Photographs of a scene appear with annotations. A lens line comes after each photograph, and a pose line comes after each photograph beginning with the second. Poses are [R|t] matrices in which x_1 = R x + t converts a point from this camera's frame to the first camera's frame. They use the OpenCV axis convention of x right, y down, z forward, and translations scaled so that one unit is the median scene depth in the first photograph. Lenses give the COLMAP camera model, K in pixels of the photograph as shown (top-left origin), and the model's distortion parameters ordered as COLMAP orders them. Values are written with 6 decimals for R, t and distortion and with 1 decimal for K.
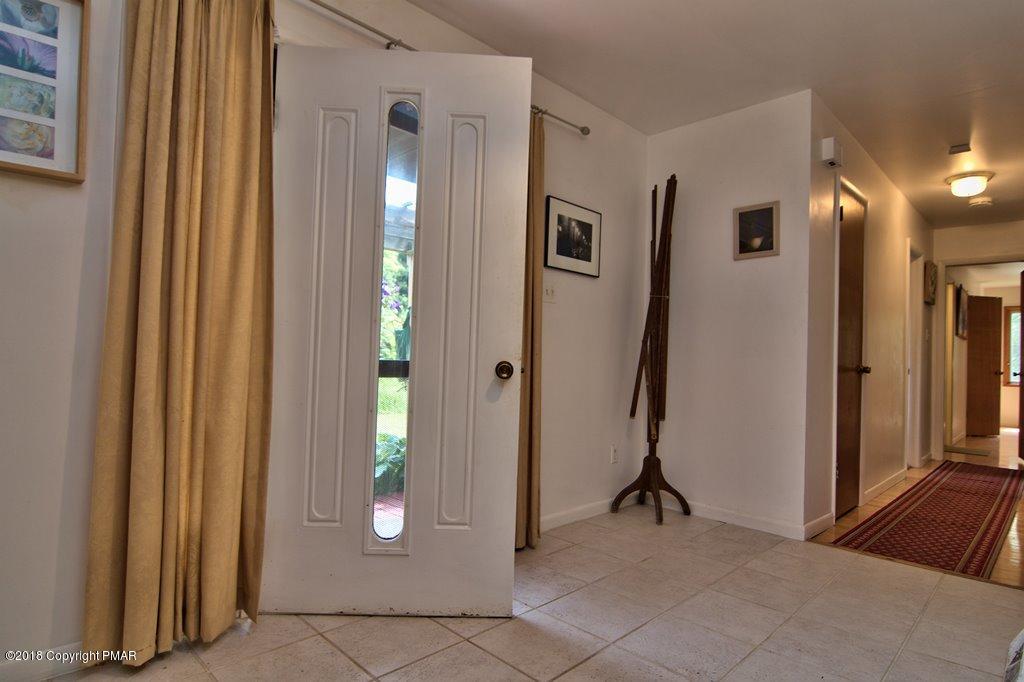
lens RADIAL K [[561.0, 0, 513.5], [0, 561.0, 341.3], [0, 0, 1]] dist [-0.031607, -0.000914]
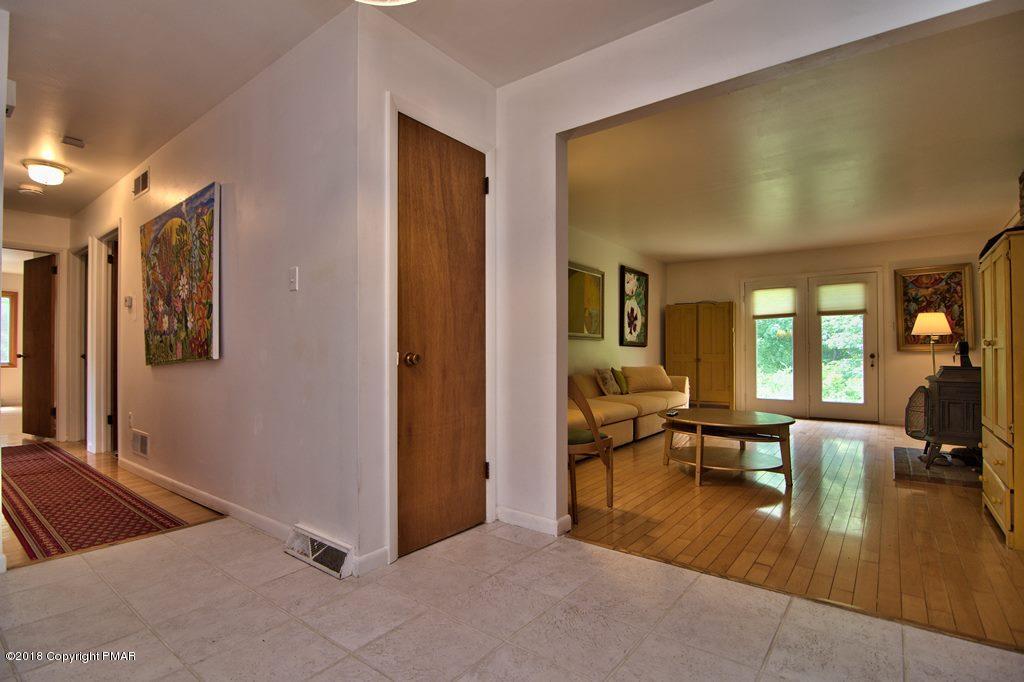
lens RADIAL K [[494.9, 0, 507.7], [0, 494.9, 342.4], [0, 0, 1]] dist [-0.030664, -0.001148]
pose [[-0.109643, -0.018247, 0.993804, -0.244565], [-0.020517, 0.999660, 0.016091, -0.002117], [-0.993759, -0.018626, -0.109980, 0.357808]]
